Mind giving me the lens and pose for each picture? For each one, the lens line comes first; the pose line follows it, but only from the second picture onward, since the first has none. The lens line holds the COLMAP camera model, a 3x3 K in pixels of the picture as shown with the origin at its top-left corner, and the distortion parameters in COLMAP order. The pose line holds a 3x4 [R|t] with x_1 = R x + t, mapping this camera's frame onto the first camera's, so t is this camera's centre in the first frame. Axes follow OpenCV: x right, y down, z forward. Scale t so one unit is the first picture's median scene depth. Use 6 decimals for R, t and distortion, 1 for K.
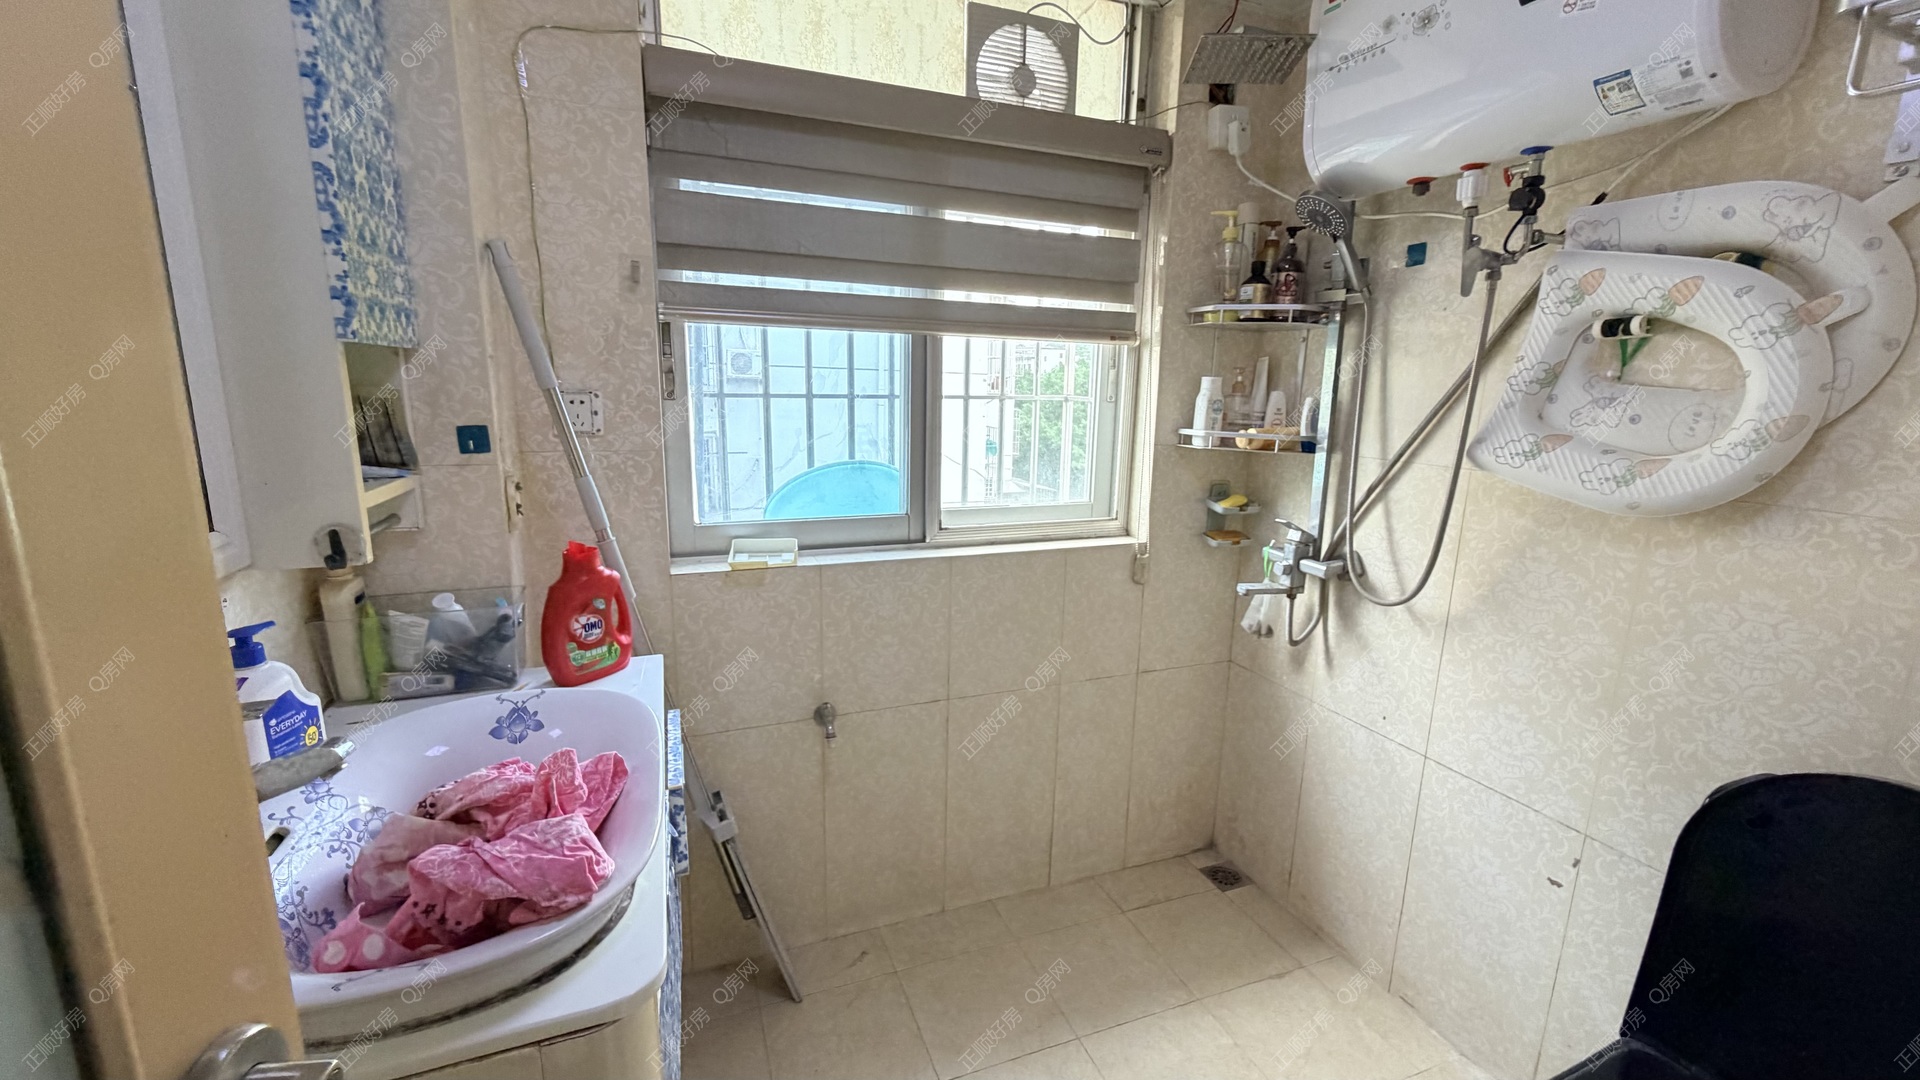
lens RADIAL K [[773.5, 0, 962.3], [0, 773.5, 538.6], [0, 0, 1]] dist [-0.004781, 0.000254]
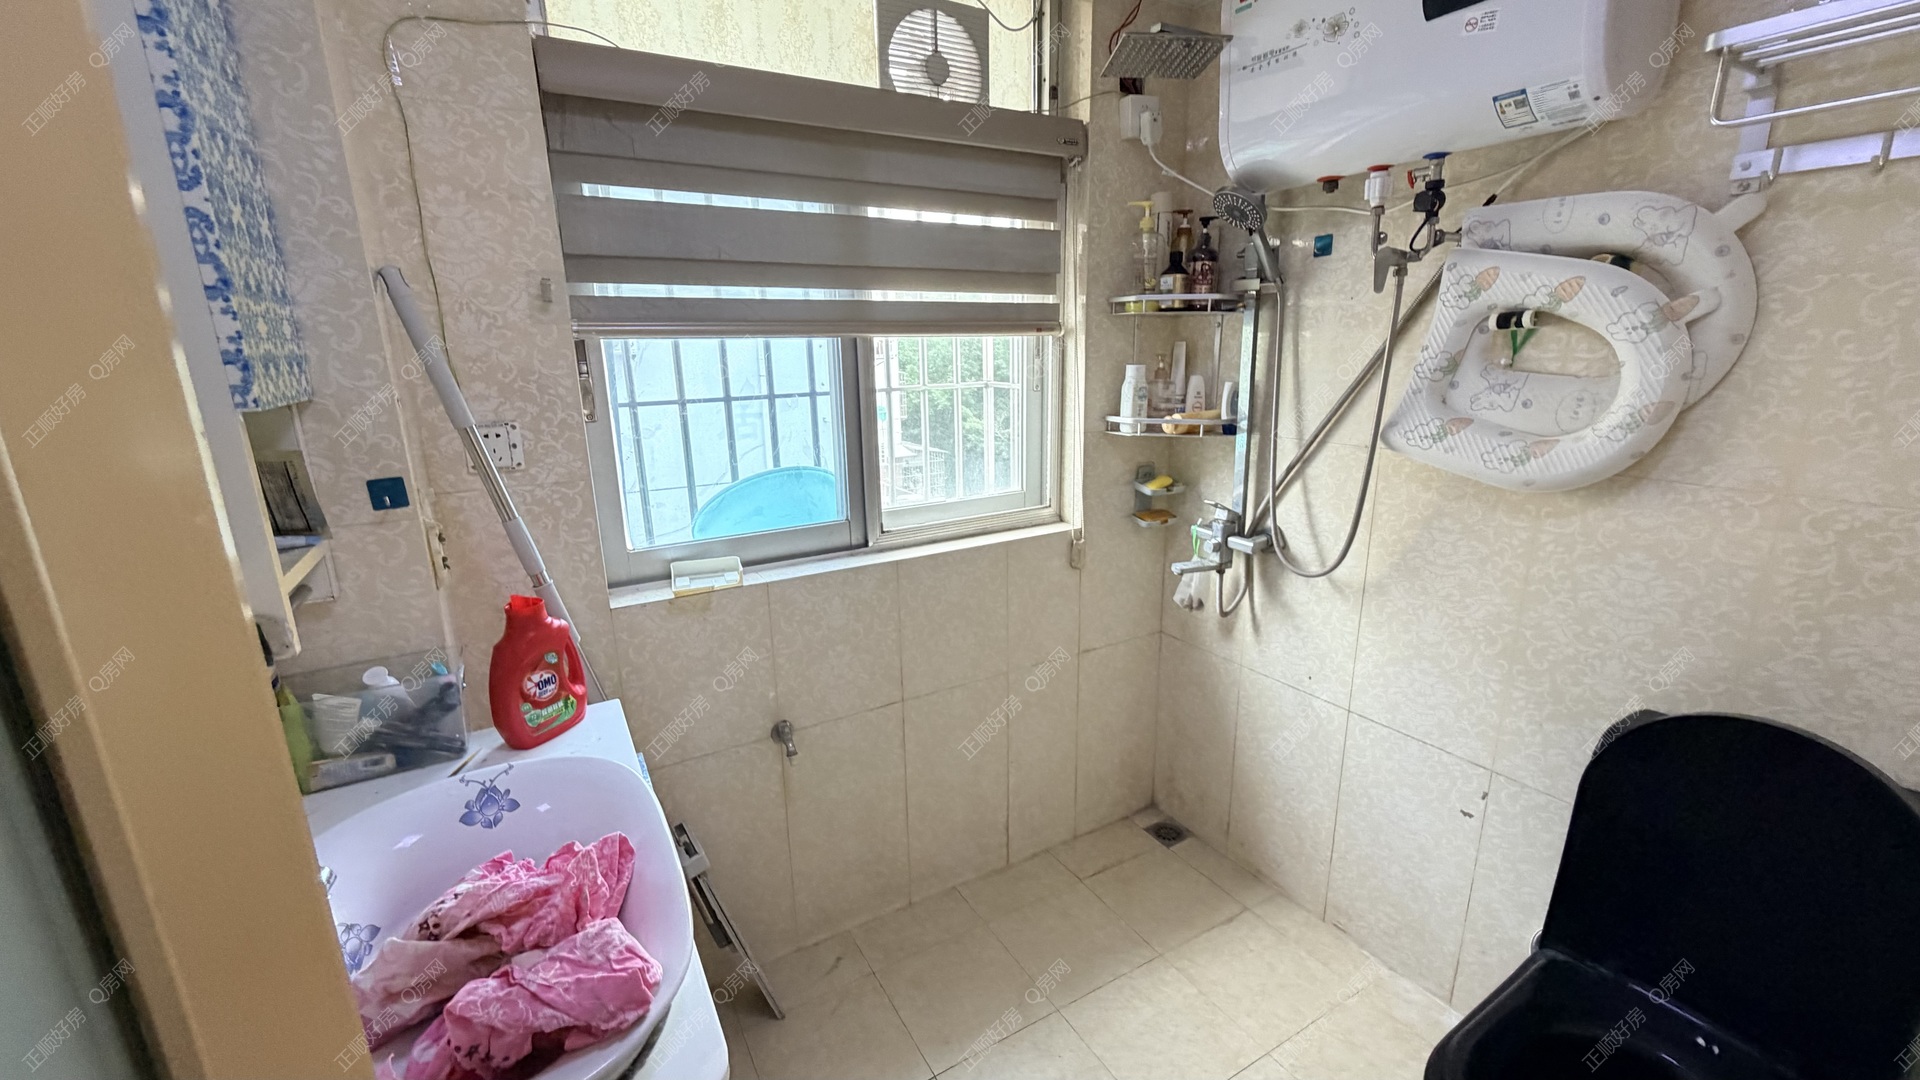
lens RADIAL K [[773.5, 0, 963.6], [0, 773.5, 538.5], [0, 0, 1]] dist [-0.004781, 0.000254]
pose [[0.987115, -0.076386, 0.140603, -0.086159], [0.069095, 0.996035, 0.056031, -0.069089], [-0.144325, -0.045594, 0.988479, 0.008147]]
